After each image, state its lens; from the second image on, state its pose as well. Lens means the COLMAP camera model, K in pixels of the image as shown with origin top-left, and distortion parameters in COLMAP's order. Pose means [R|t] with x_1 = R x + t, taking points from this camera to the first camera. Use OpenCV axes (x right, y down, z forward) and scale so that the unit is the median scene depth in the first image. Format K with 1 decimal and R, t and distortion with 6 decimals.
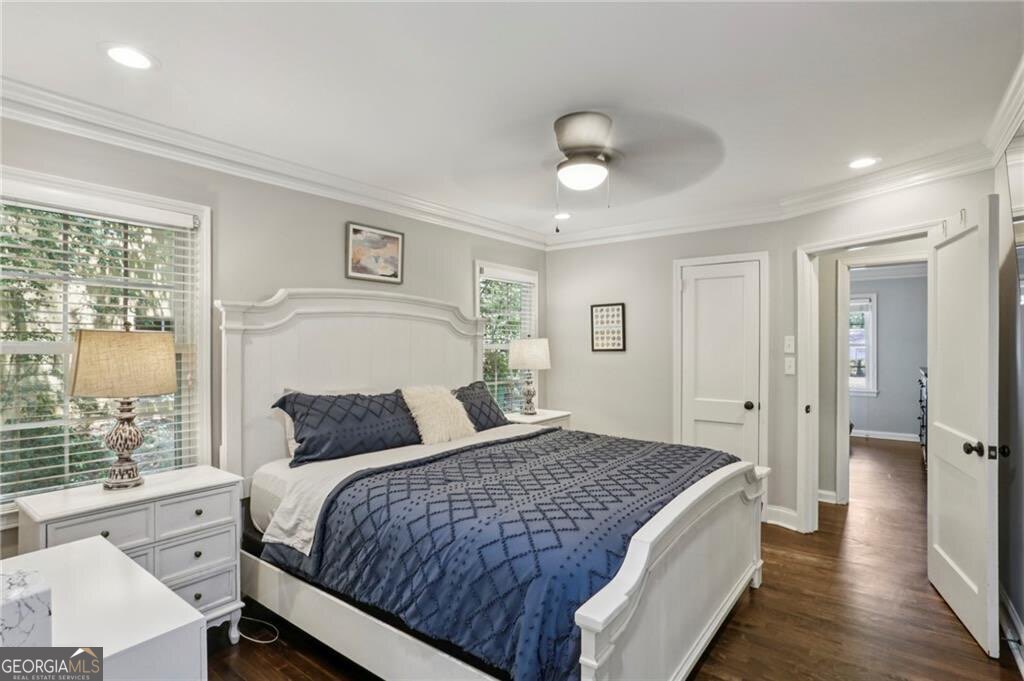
lens RADIAL K [[498.1, 0, 511.2], [0, 498.1, 338.8], [0, 0, 1]] dist [-0.048379, 0.028265]
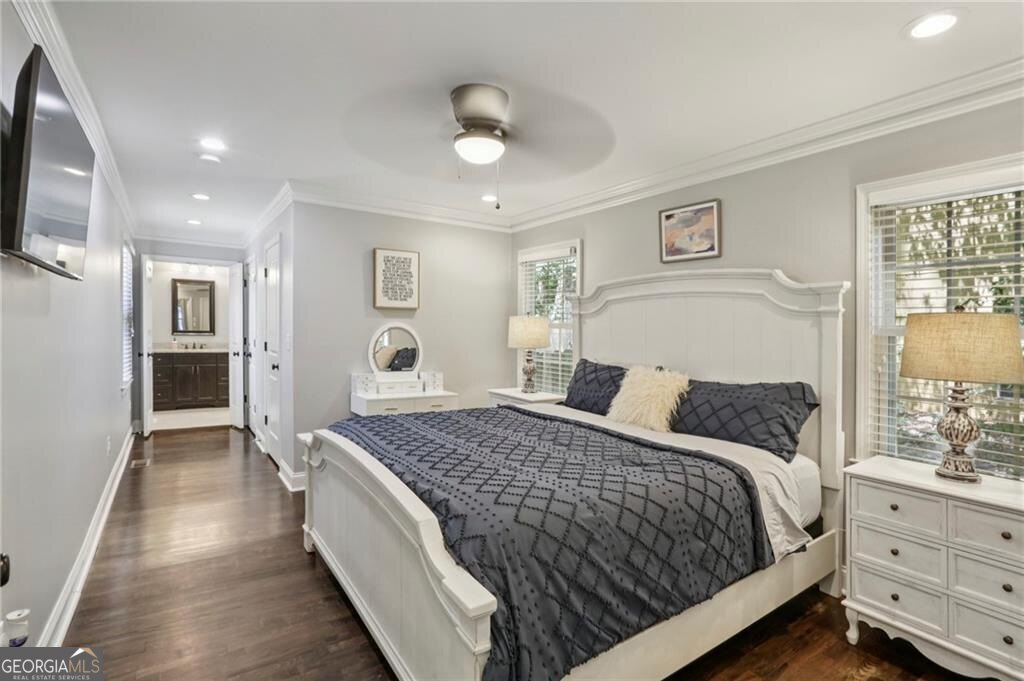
lens RADIAL K [[498.1, 0, 511.2], [0, 498.1, 338.8], [0, 0, 1]] dist [-0.048379, 0.028265]
pose [[-0.299618, 0.025185, -0.953727, 0.769320], [0.000155, 0.999653, 0.026349, 0.013289], [0.954059, 0.007747, -0.299518, 0.963117]]
